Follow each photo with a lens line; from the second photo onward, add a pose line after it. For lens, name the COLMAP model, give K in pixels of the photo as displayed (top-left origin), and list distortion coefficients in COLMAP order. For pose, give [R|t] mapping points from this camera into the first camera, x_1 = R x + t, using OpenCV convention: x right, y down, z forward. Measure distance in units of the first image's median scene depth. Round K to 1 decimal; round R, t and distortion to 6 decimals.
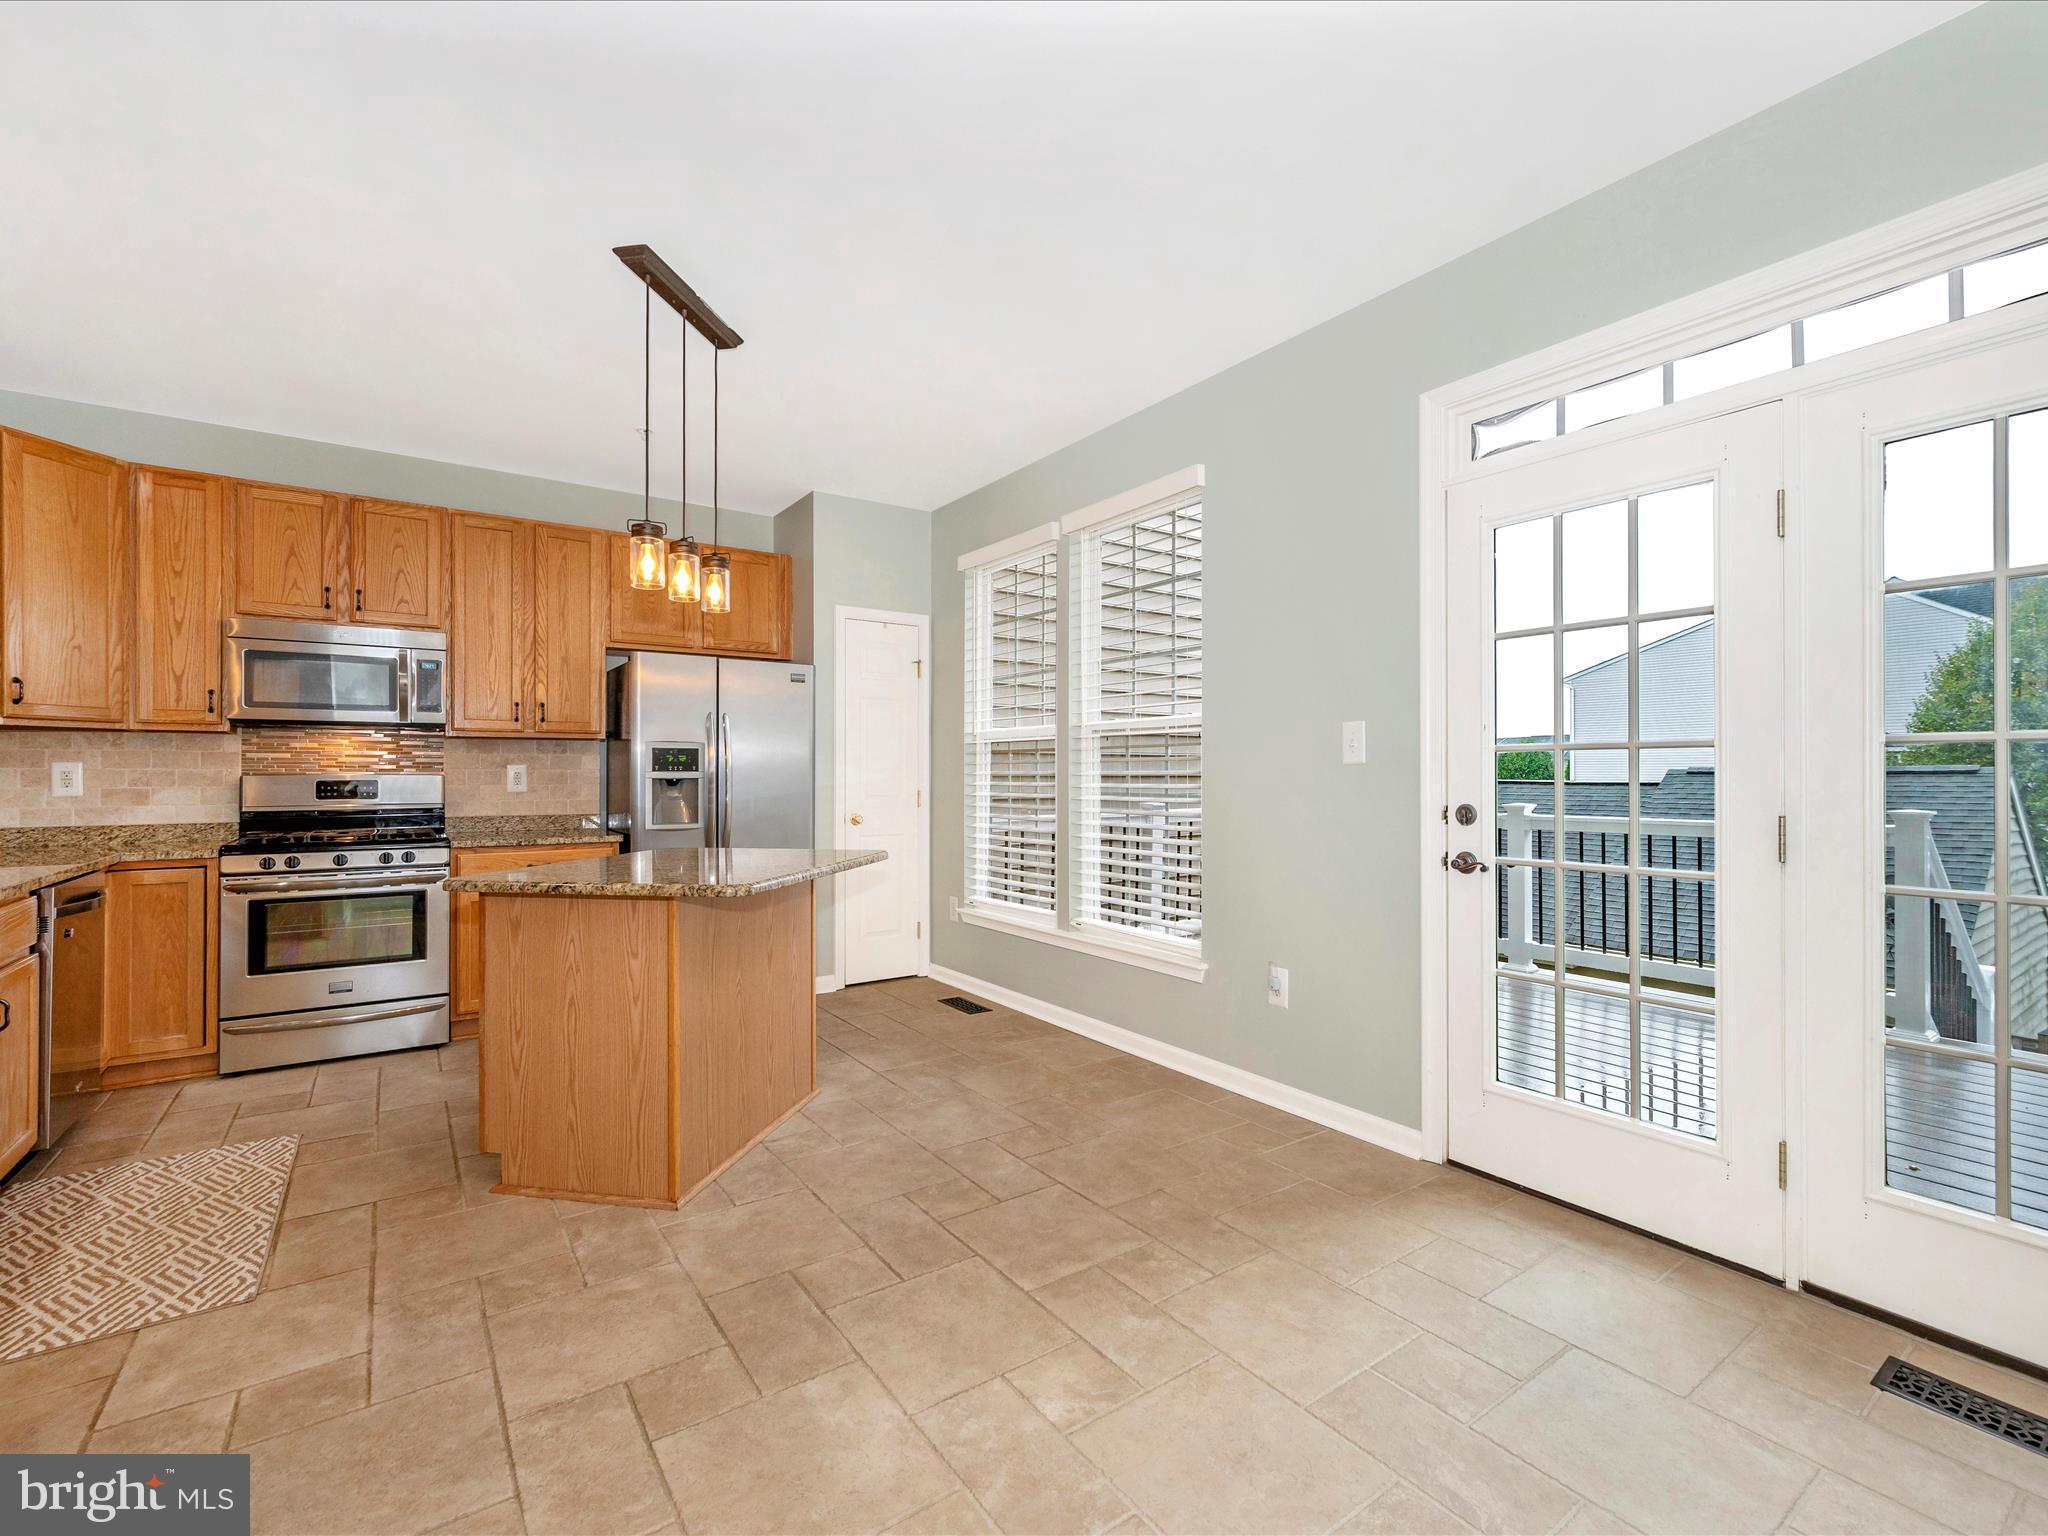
lens RADIAL K [[1037.6, 0, 1119.0], [0, 1037.6, 787.3], [0, 0, 1]] dist [-0.001750, 0.000182]
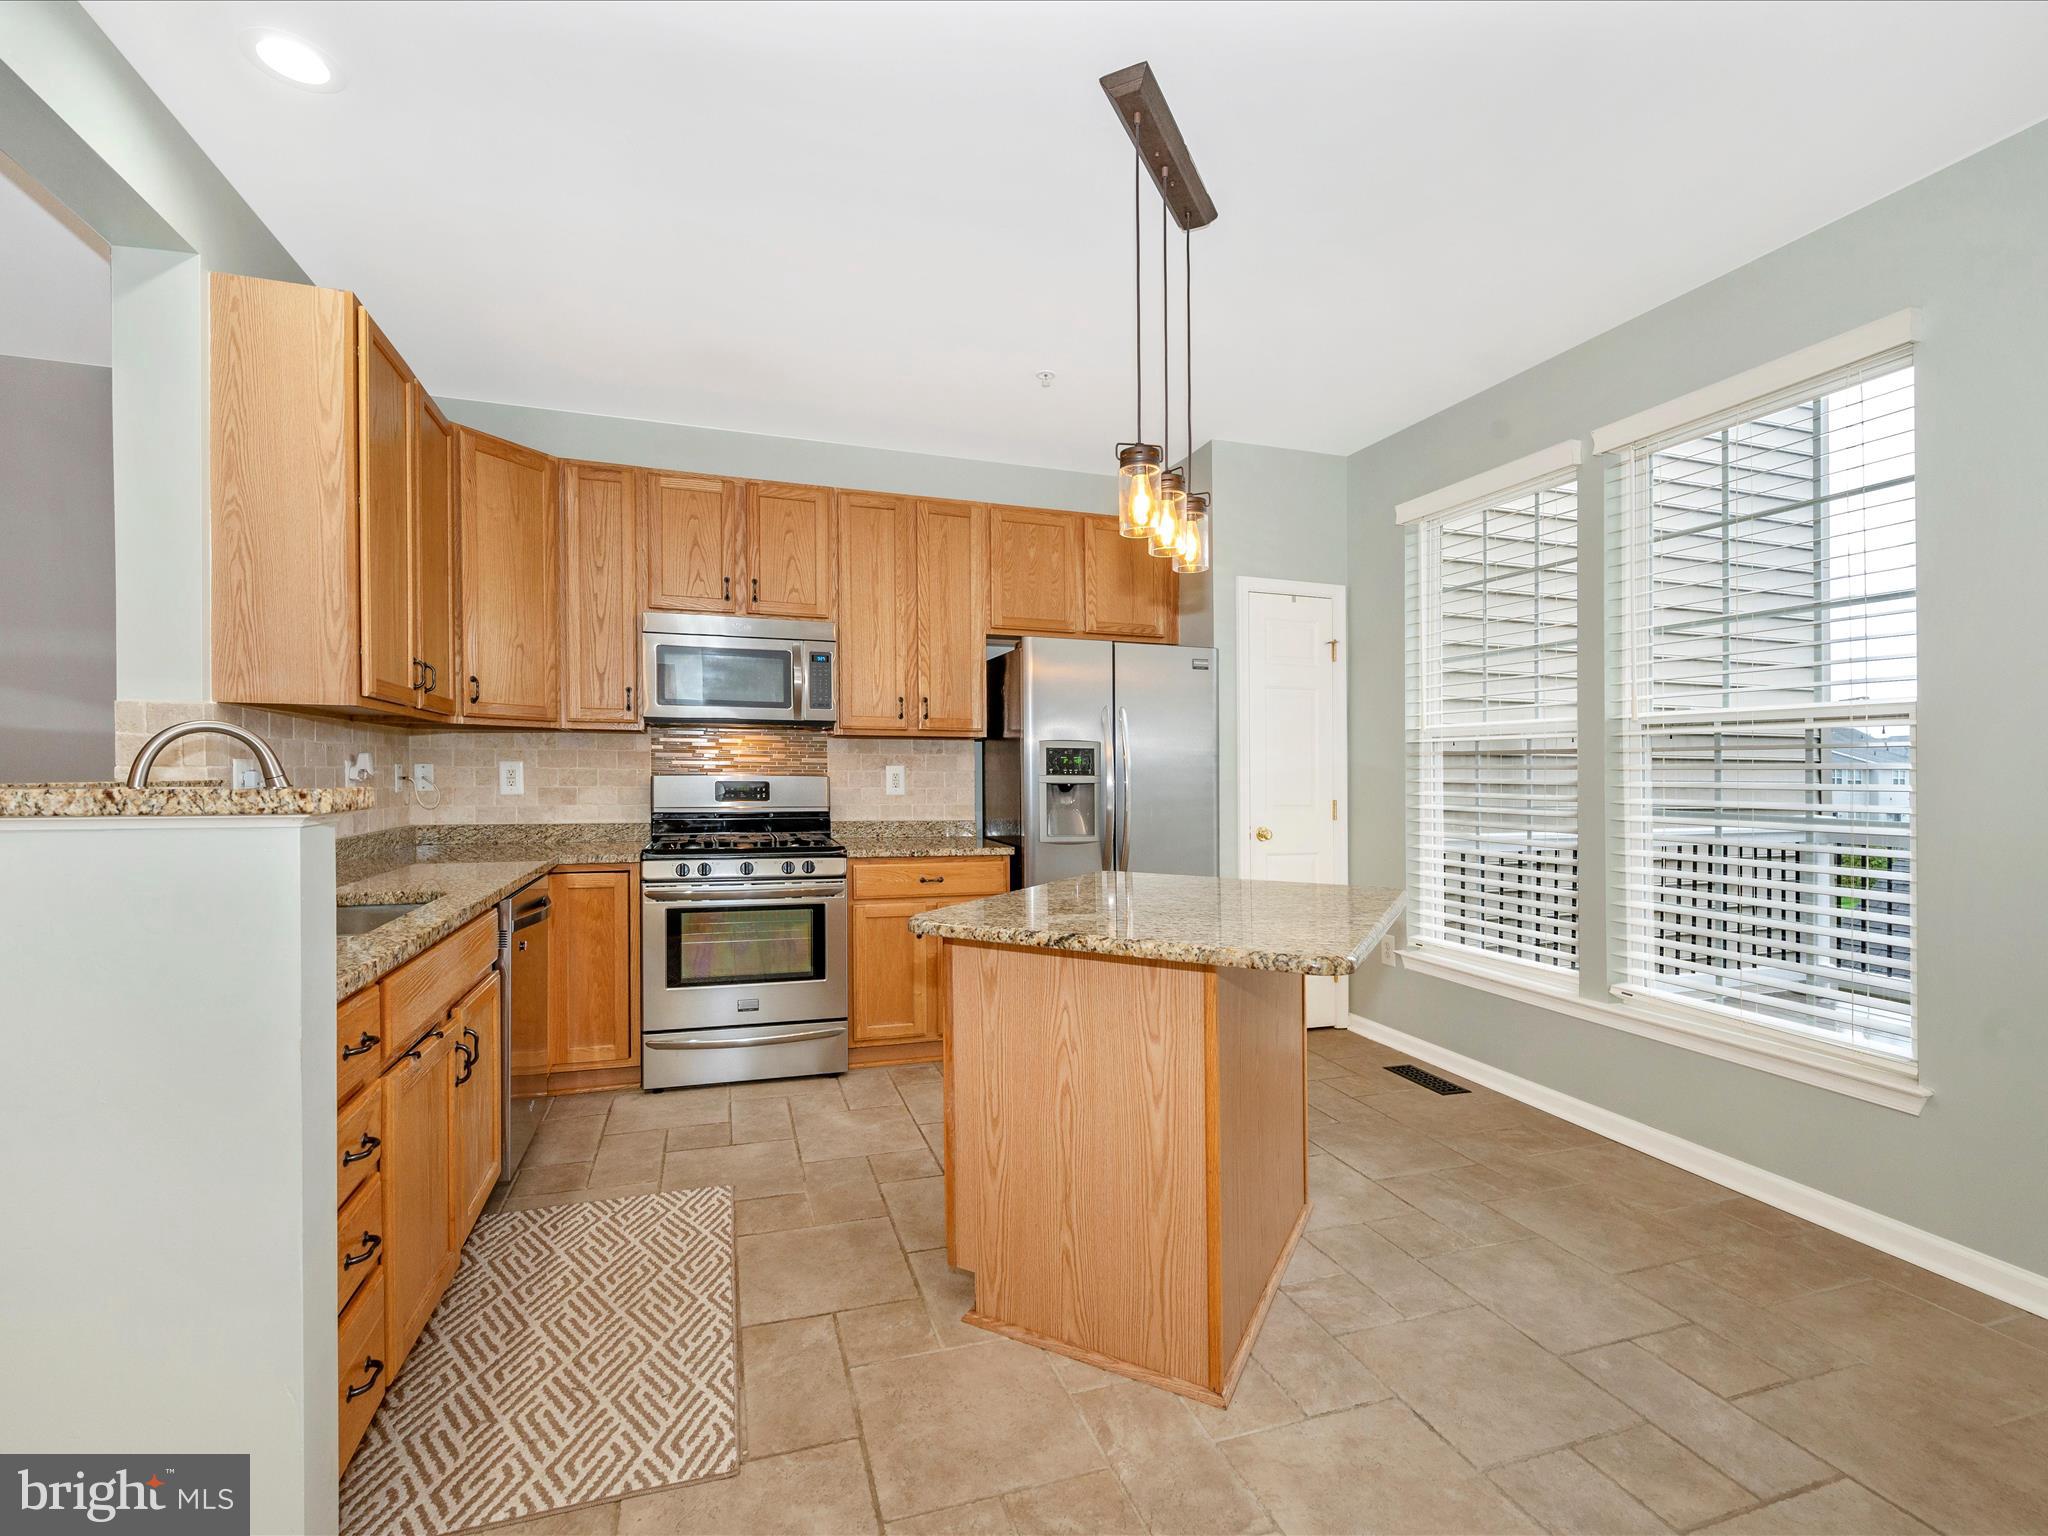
lens RADIAL K [[1026.5, 0, 1017.5], [0, 1026.5, 826.5], [0, 0, 1]] dist [-0.000213, -0.000791]
pose [[0.948915, 0.026055, -0.314455, -0.222969], [-0.013338, 0.999006, 0.042525, -0.009507], [0.315251, -0.036158, 0.948319, 0.196247]]
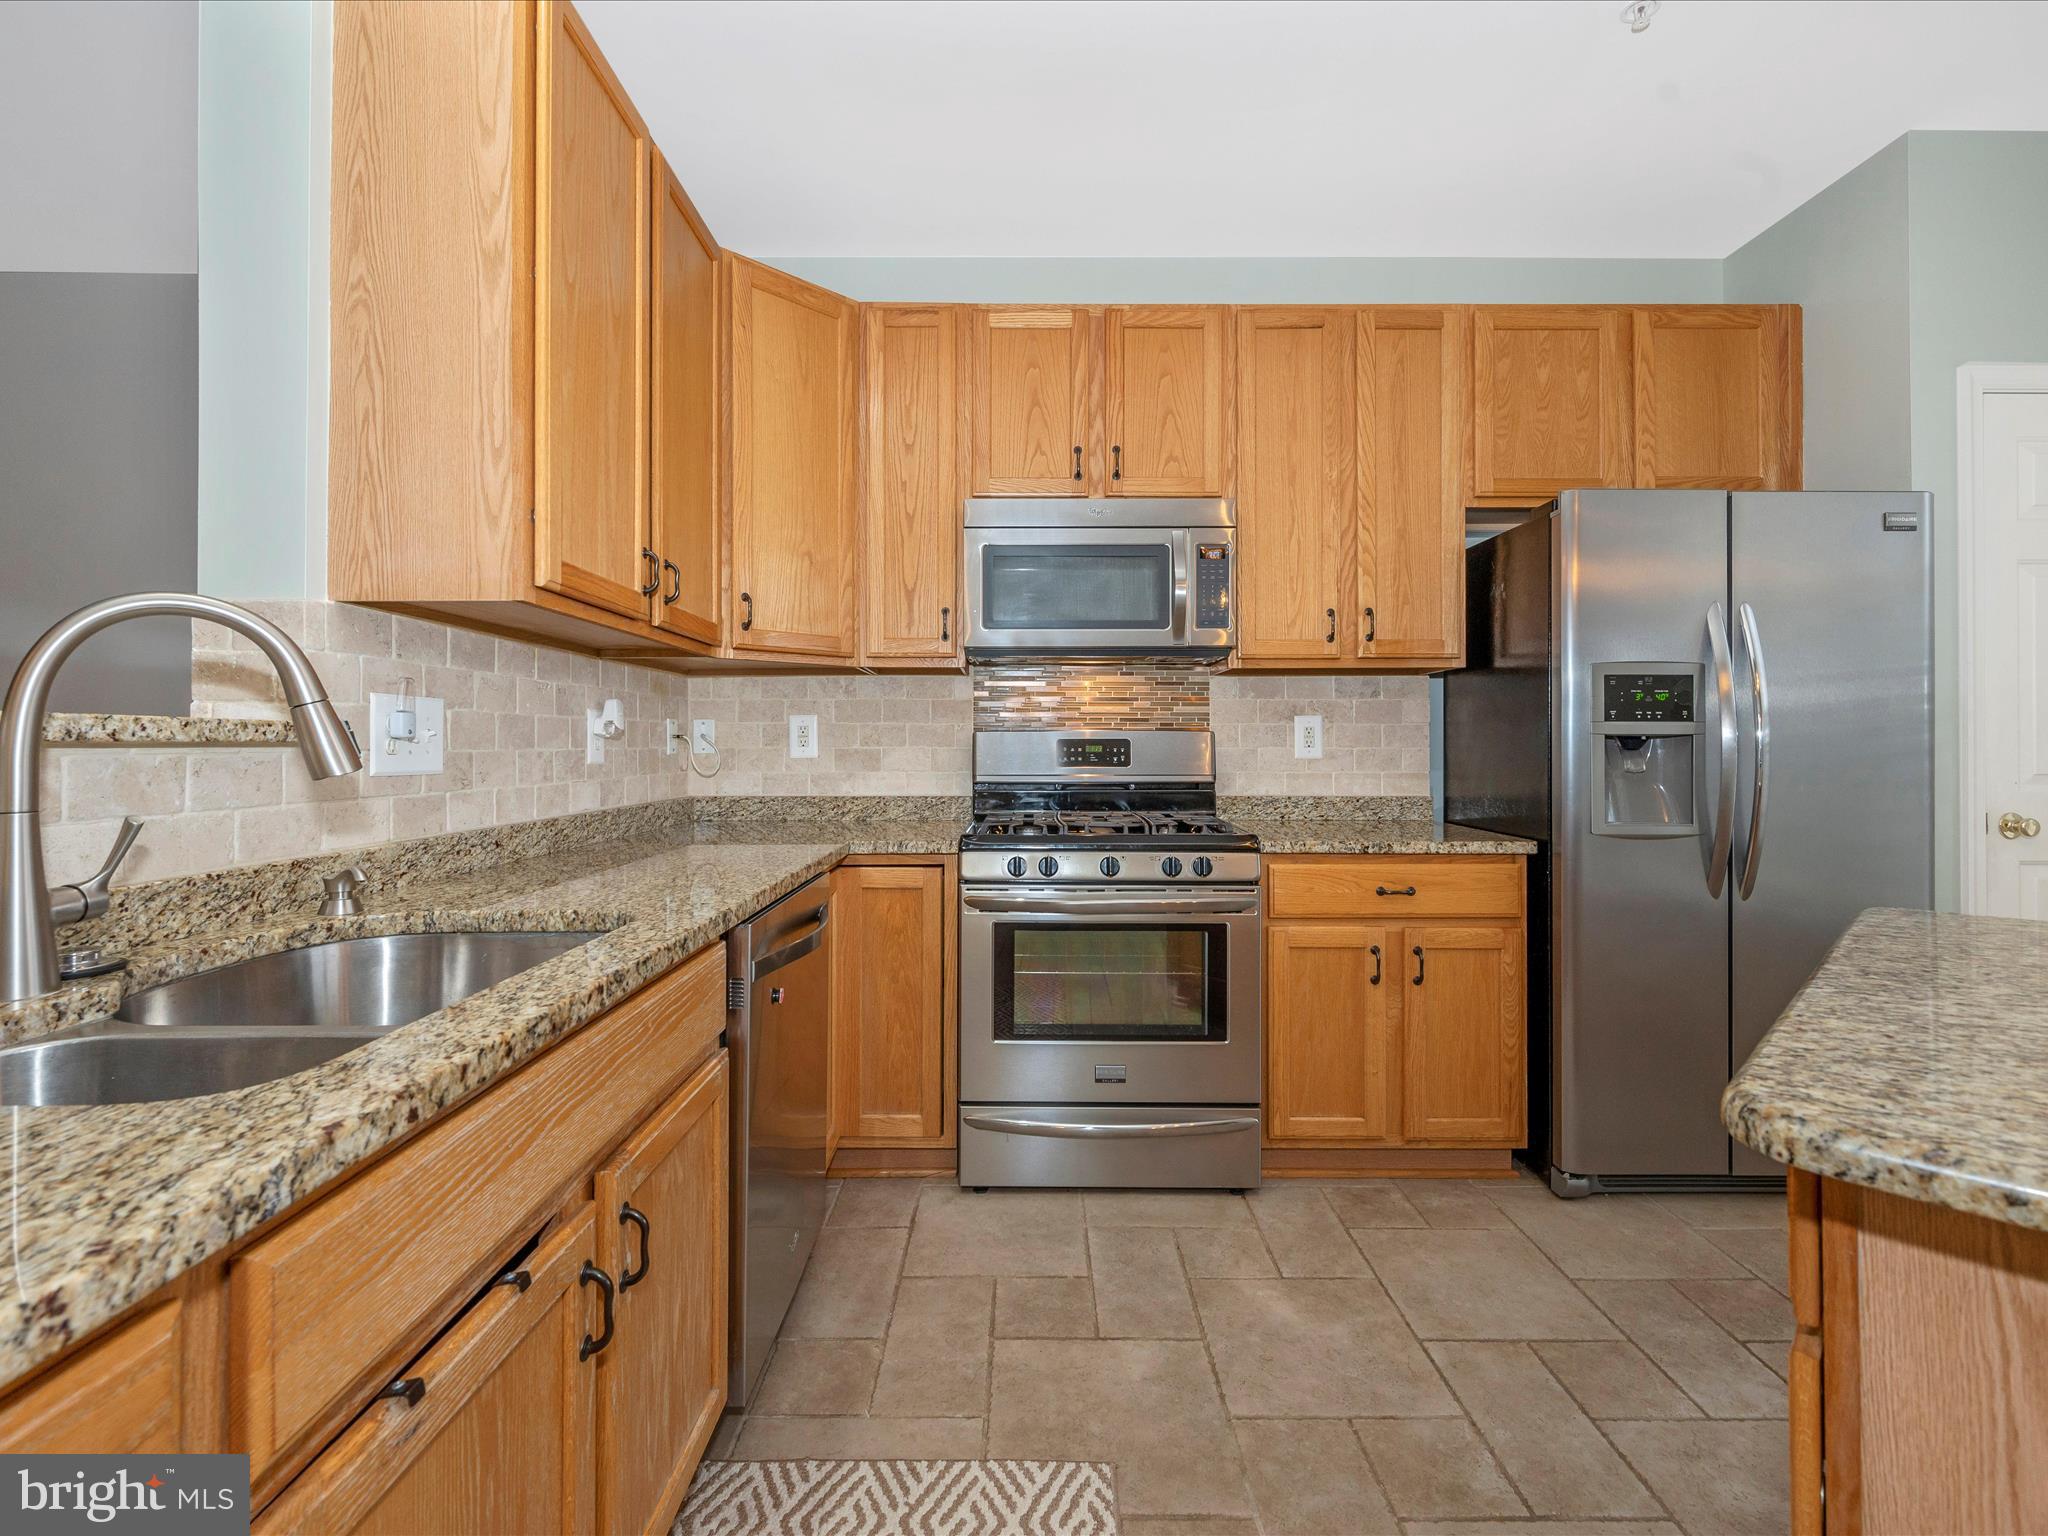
lens RADIAL K [[985.7, 0, 1014.0], [0, 985.7, 840.4], [0, 0, 1]] dist [0.000962, 0.000207]
pose [[0.814991, 0.058539, -0.576509, -0.443905], [-0.010273, 0.996187, 0.086631, 0.004495], [0.579382, -0.064681, 0.812486, 0.474158]]
